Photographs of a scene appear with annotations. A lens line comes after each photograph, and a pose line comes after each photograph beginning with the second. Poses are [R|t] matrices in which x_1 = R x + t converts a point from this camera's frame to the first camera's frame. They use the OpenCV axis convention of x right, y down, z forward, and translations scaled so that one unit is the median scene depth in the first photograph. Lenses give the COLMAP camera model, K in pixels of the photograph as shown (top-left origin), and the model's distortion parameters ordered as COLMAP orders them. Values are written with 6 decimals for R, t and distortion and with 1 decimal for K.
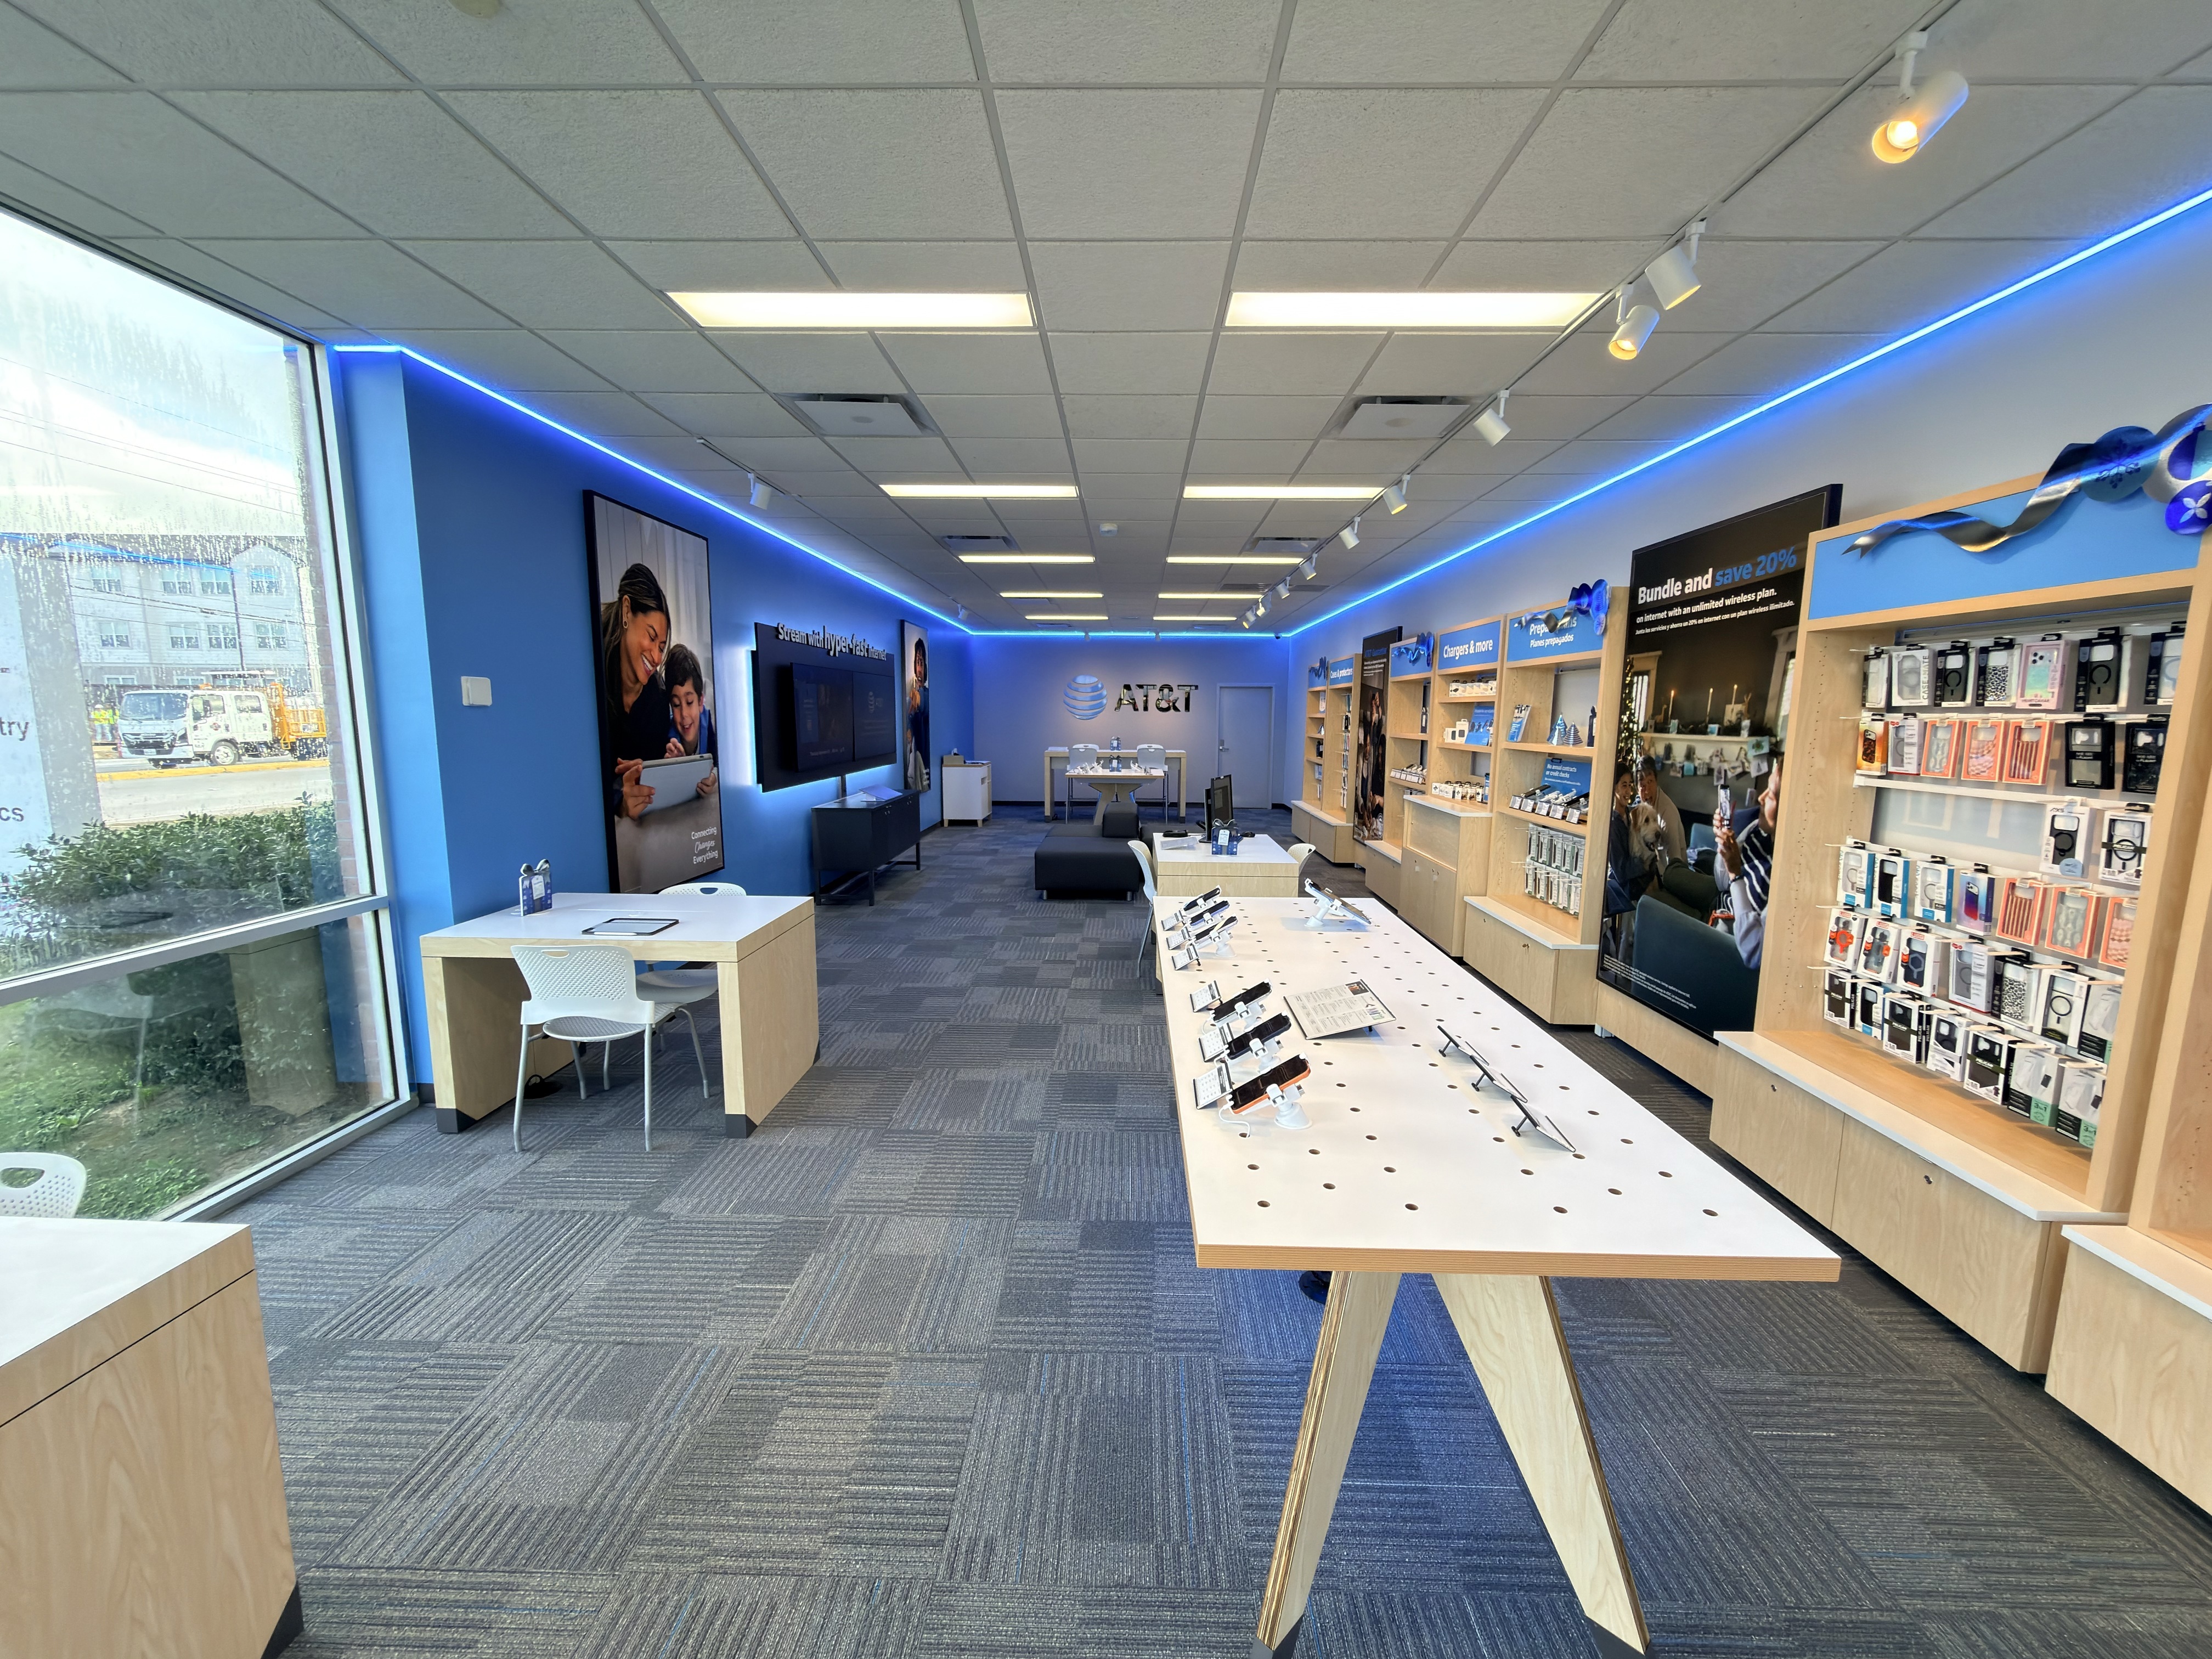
lens RADIAL K [[878.1, 0, 1112.4], [0, 878.1, 830.5], [0, 0, 1]] dist [-0.002014, -0.000216]
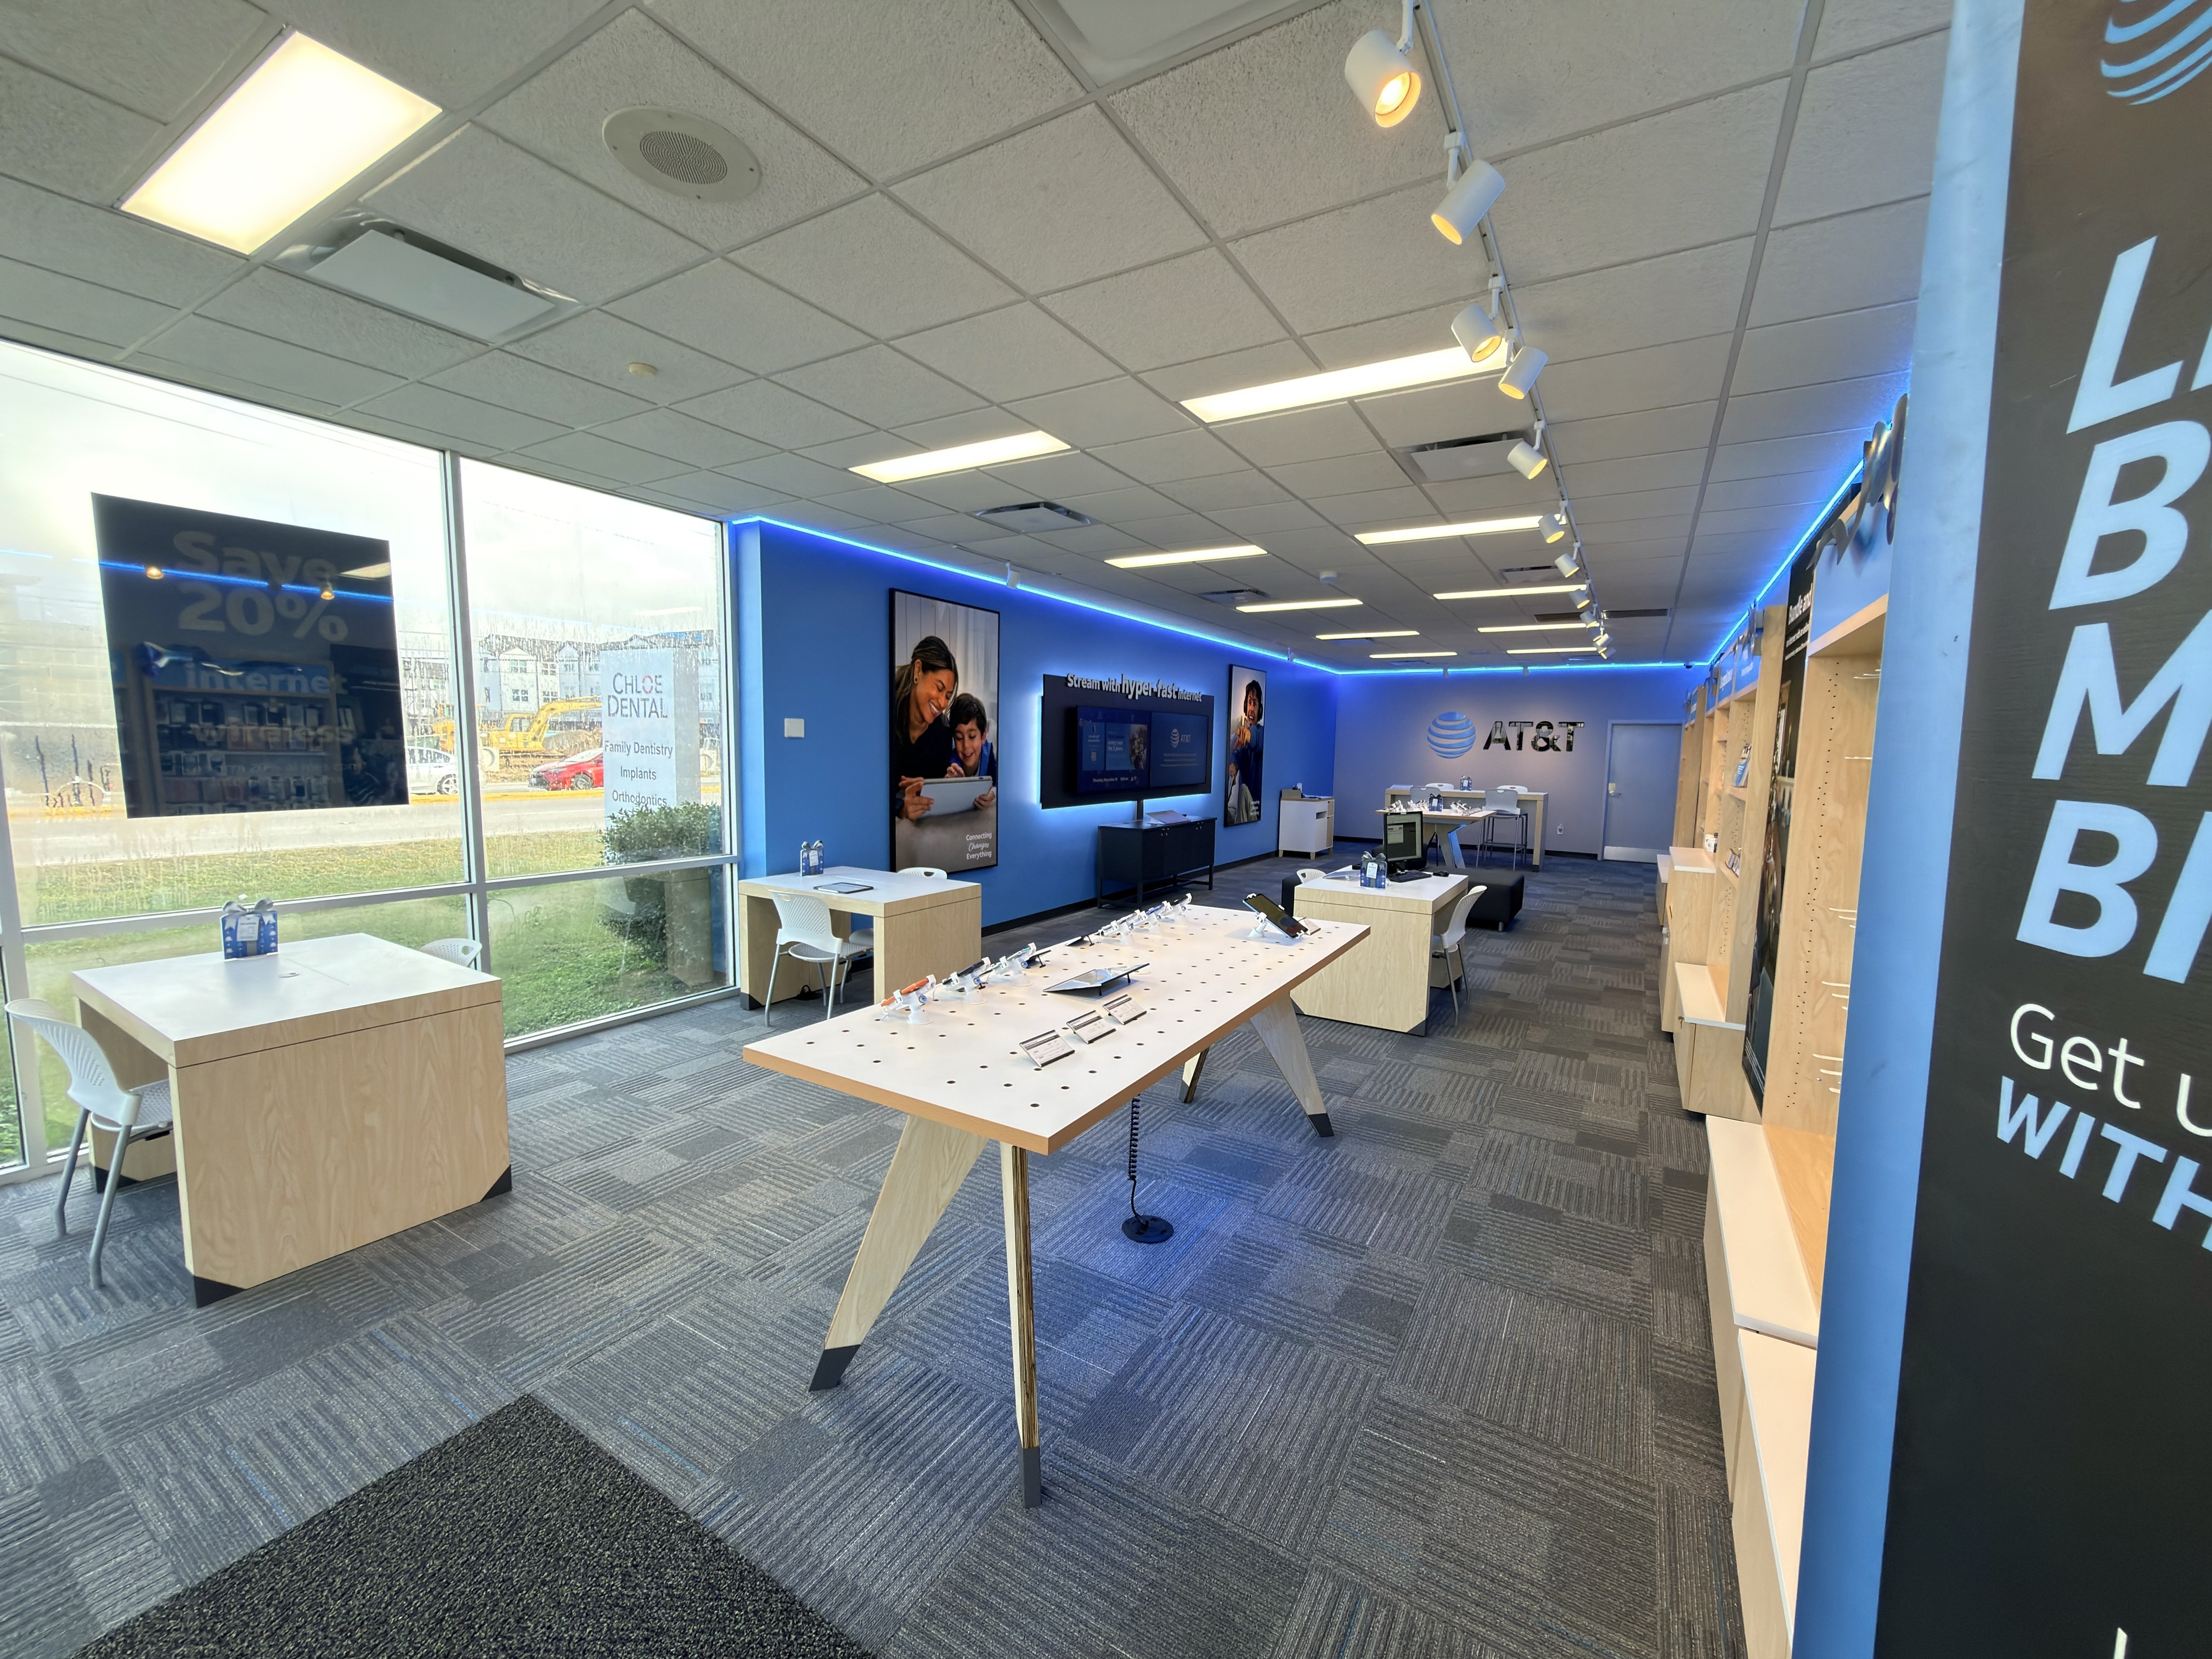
lens RADIAL K [[878.1, 0, 1116.0], [0, 878.1, 829.8], [0, 0, 1]] dist [-0.002014, -0.000216]
pose [[0.870141, 0.056275, -0.489580, 0.410242], [-0.077620, 0.996709, -0.023388, 0.008827], [0.486652, 0.058352, 0.871645, -0.043195]]
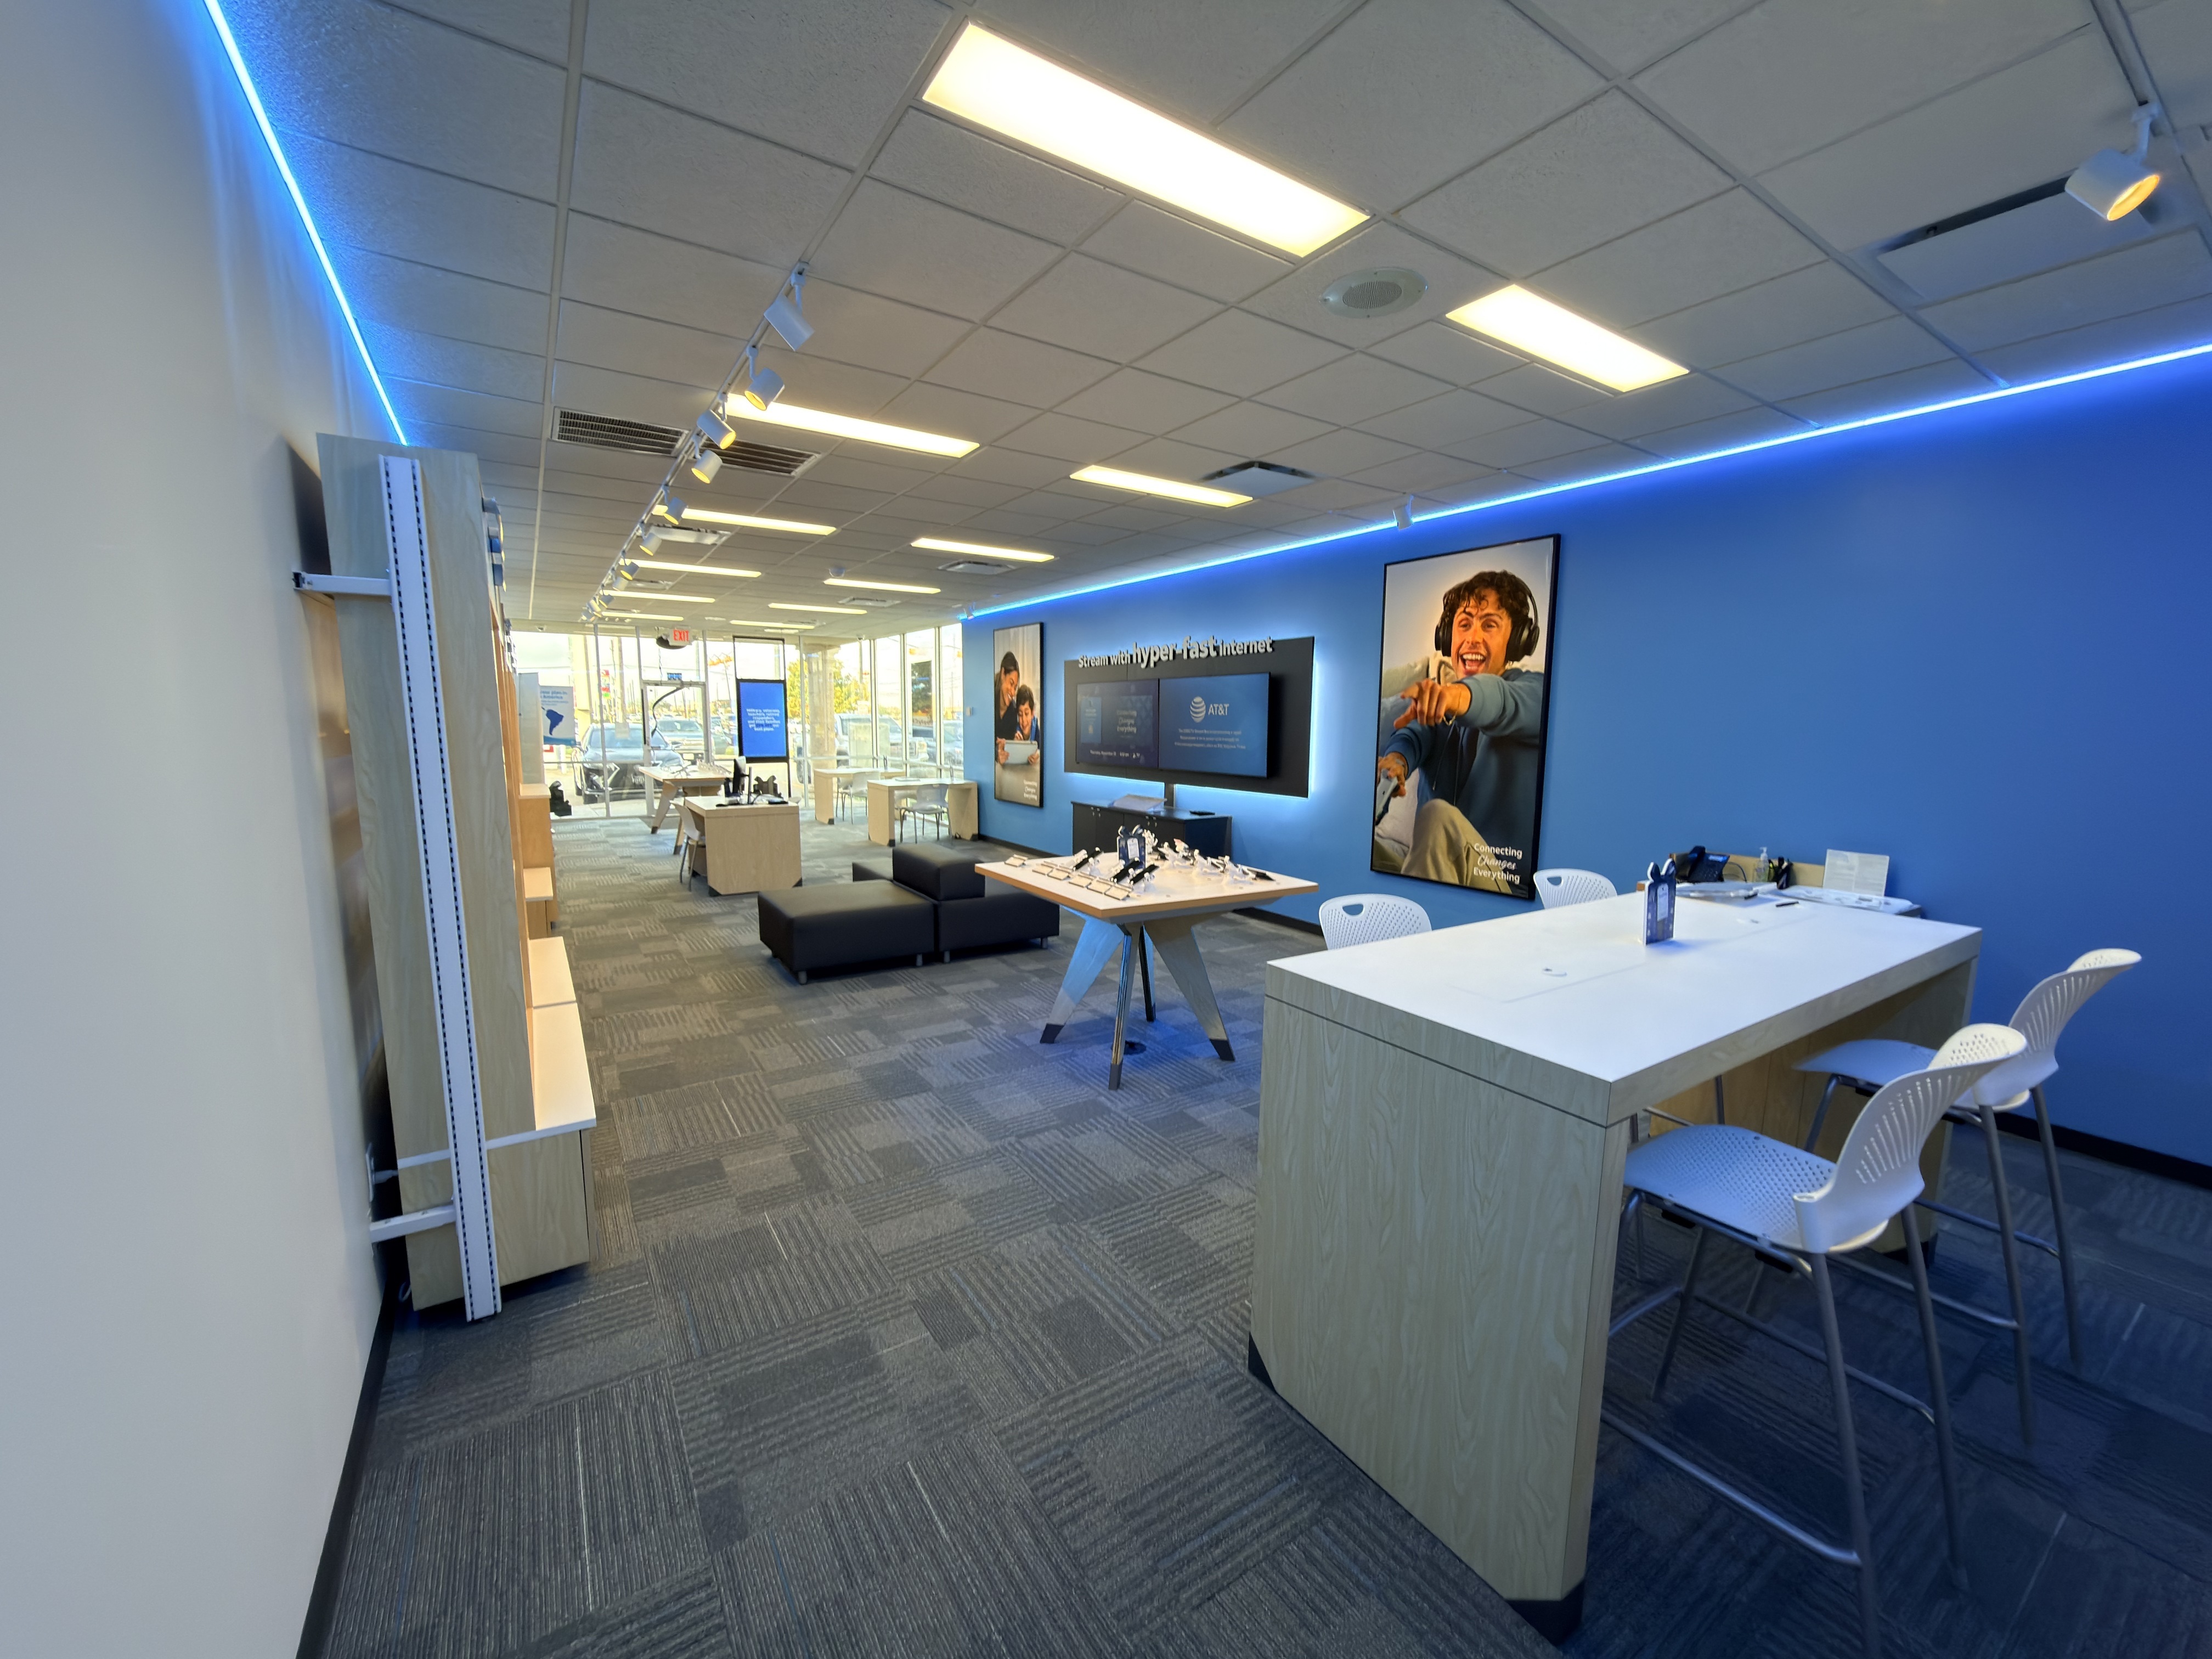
lens RADIAL K [[878.1, 0, 1109.9], [0, 878.1, 833.6], [0, 0, 1]] dist [-0.002014, -0.000216]
pose [[-0.822038, 0.063898, -0.565836, 0.546041], [-0.087847, 0.967558, 0.236886, -0.414497], [0.562615, 0.244436, -0.789756, 3.065466]]
